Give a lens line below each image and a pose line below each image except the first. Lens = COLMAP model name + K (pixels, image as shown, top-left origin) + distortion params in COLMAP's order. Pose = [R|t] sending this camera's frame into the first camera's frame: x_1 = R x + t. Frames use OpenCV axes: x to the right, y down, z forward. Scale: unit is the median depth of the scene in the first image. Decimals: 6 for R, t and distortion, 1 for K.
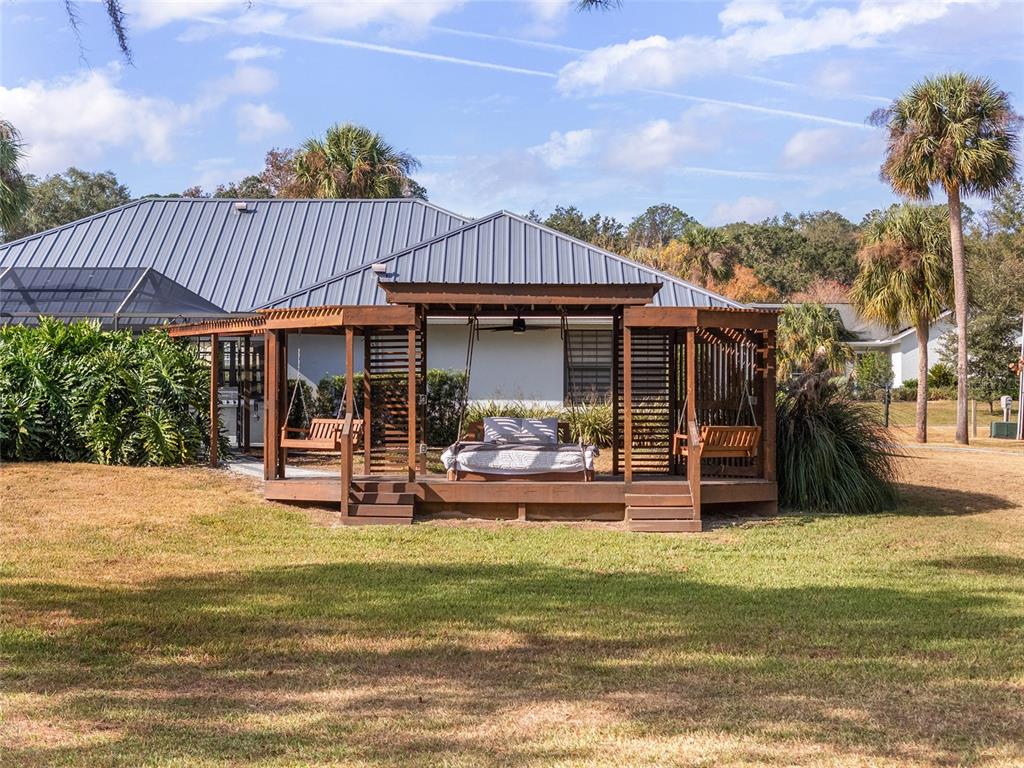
lens RADIAL K [[2088.9, 0, 511.2], [0, 2088.9, 384.1], [0, 0, 1]] dist [-0.025218, 0.000000]
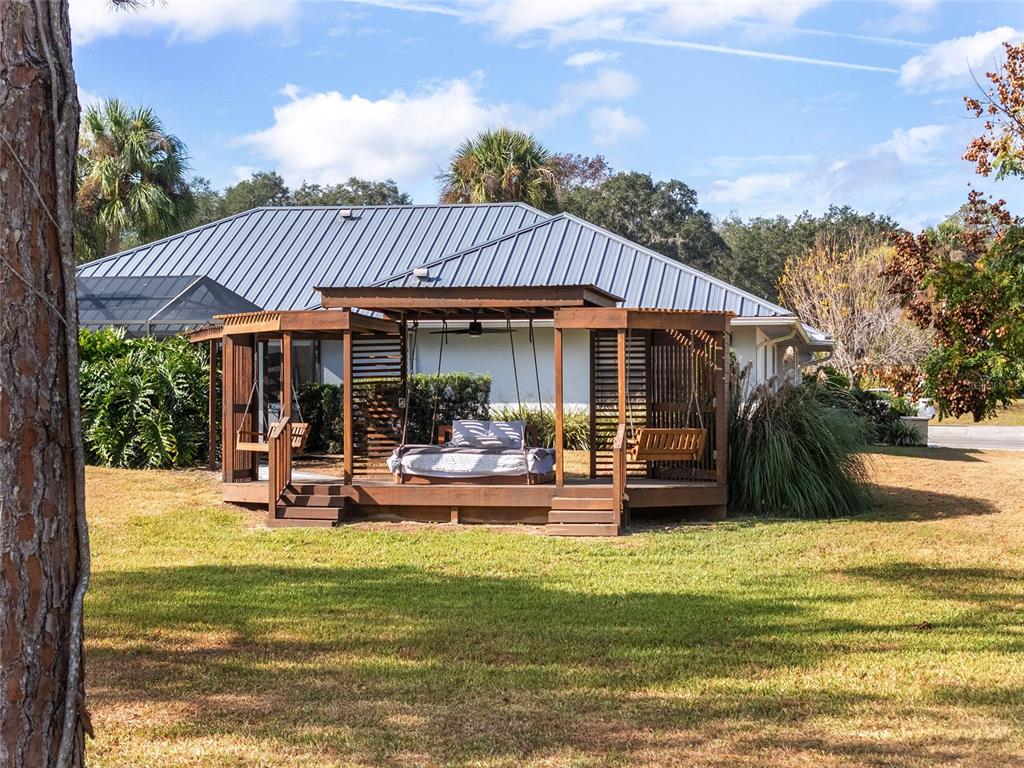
lens RADIAL K [[2088.9, 0, 495.0], [0, 2088.9, 419.3], [0, 0, 1]] dist [-0.025218, 0.000000]
pose [[0.983721, -0.002712, -0.179684, 0.179871], [0.005460, 0.999876, 0.014801, 0.000507], [0.179622, -0.015541, 0.983613, 0.016218]]
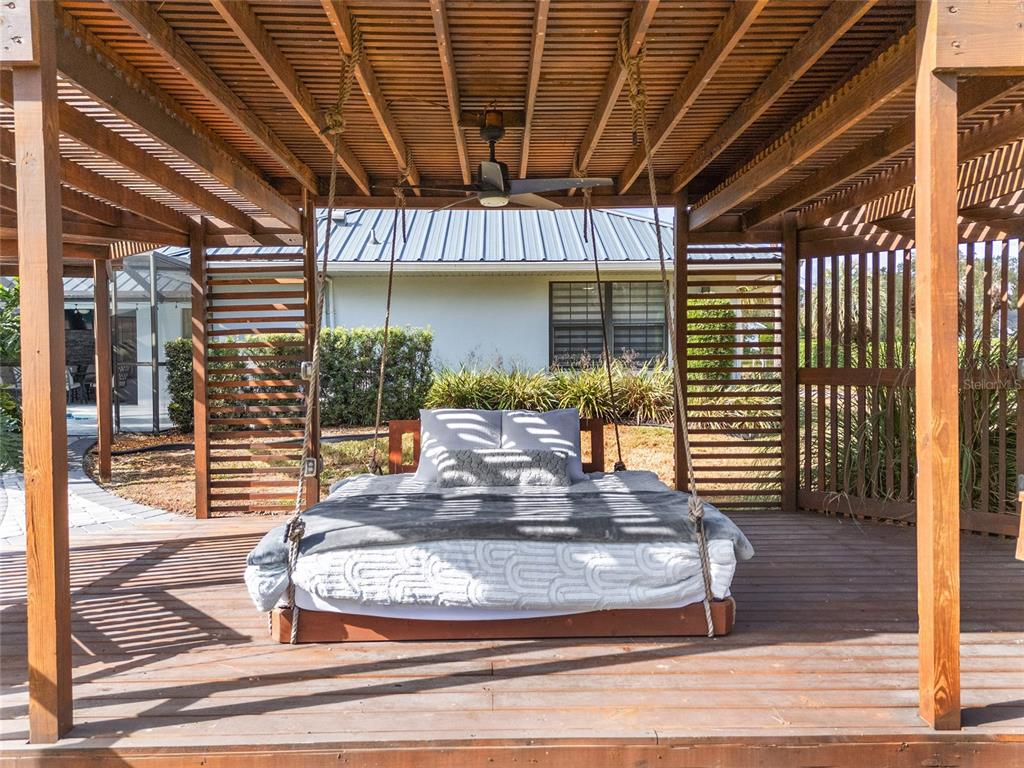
lens RADIAL K [[734.0, 0, 514.3], [0, 734.0, 381.4], [0, 0, 1]] dist [0.073609, 0.000097]
pose [[0.999630, -0.008491, 0.025836, 0.003345], [0.007462, 0.999184, 0.039697, 0.003045], [-0.026152, -0.039489, 0.998878, 0.804428]]
